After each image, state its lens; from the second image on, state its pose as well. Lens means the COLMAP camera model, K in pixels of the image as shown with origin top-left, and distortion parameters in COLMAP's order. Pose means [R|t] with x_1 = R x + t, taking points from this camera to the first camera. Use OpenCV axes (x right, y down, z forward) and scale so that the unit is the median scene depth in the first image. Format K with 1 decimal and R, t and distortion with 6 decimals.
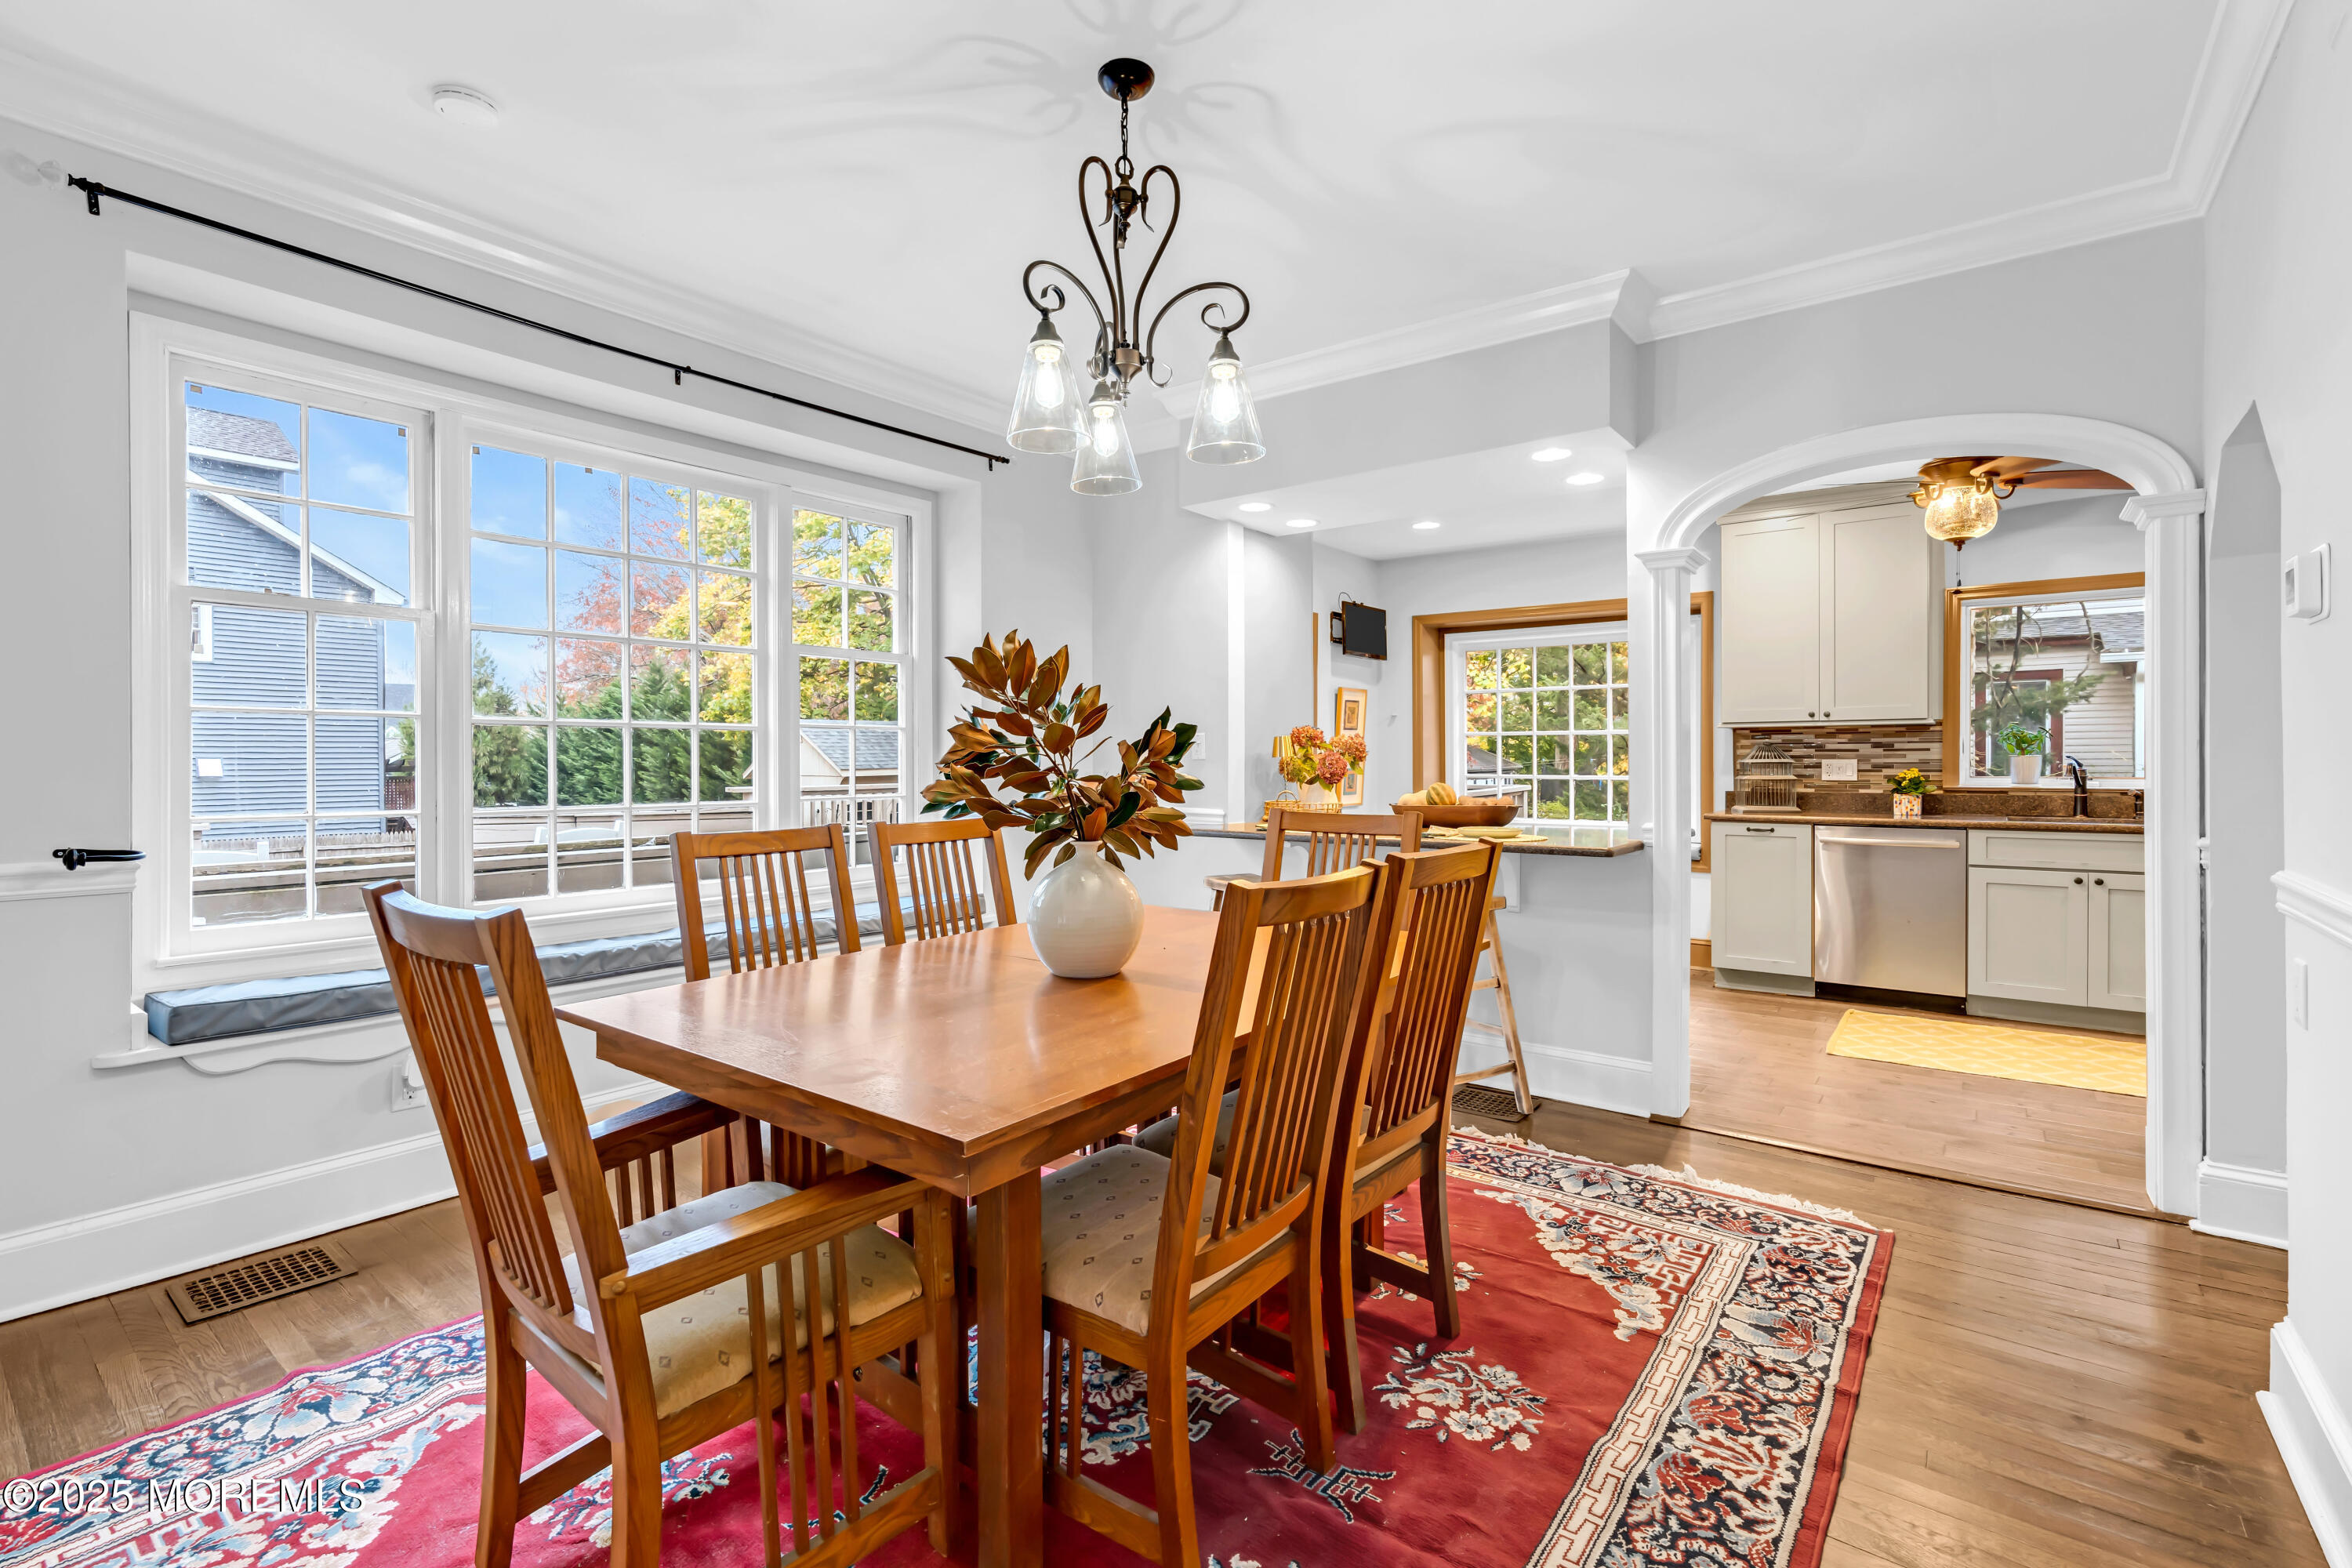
lens RADIAL K [[1077.8, 0, 1156.8], [0, 1077.8, 766.7], [0, 0, 1]] dist [-0.004286, 0.001779]
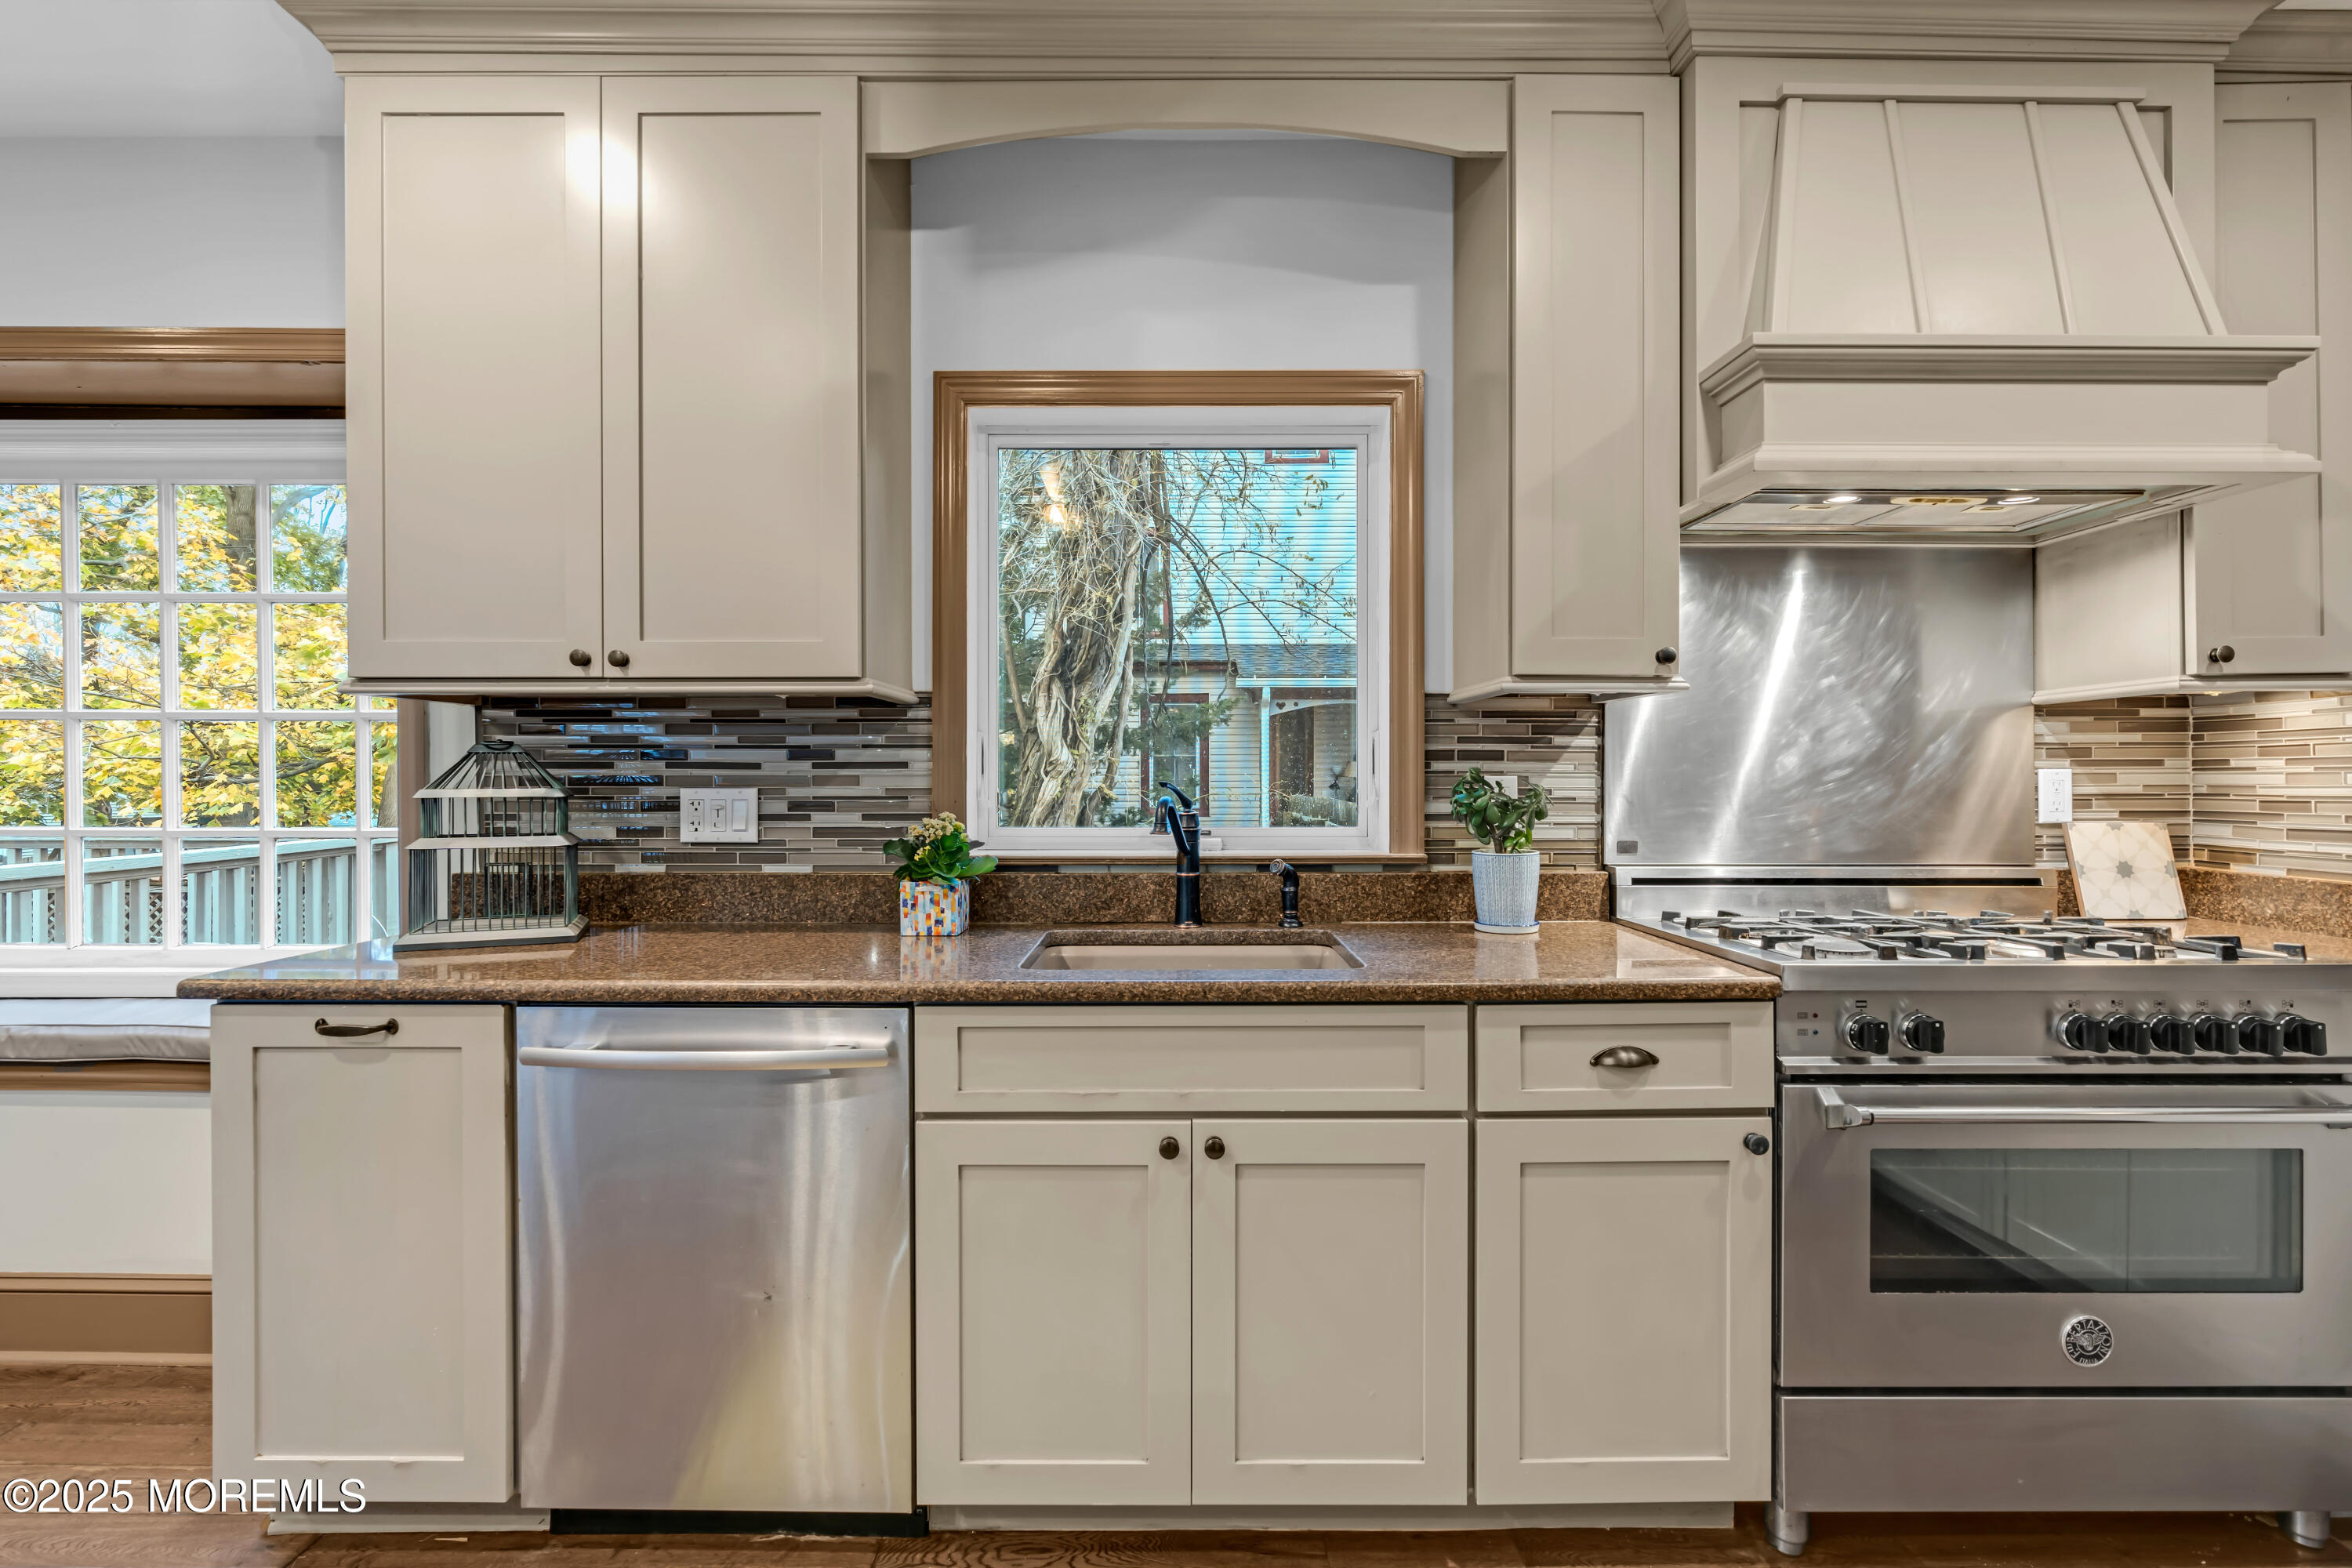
lens RADIAL K [[1077.8, 0, 1181.1], [0, 1077.8, 782.5], [0, 0, 1]] dist [-0.004286, 0.001779]
pose [[0.785607, 0.001029, 0.618725, 0.528123], [0.001383, 0.999993, -0.003418, -0.007406], [-0.618724, 0.003541, 0.785600, 0.593452]]
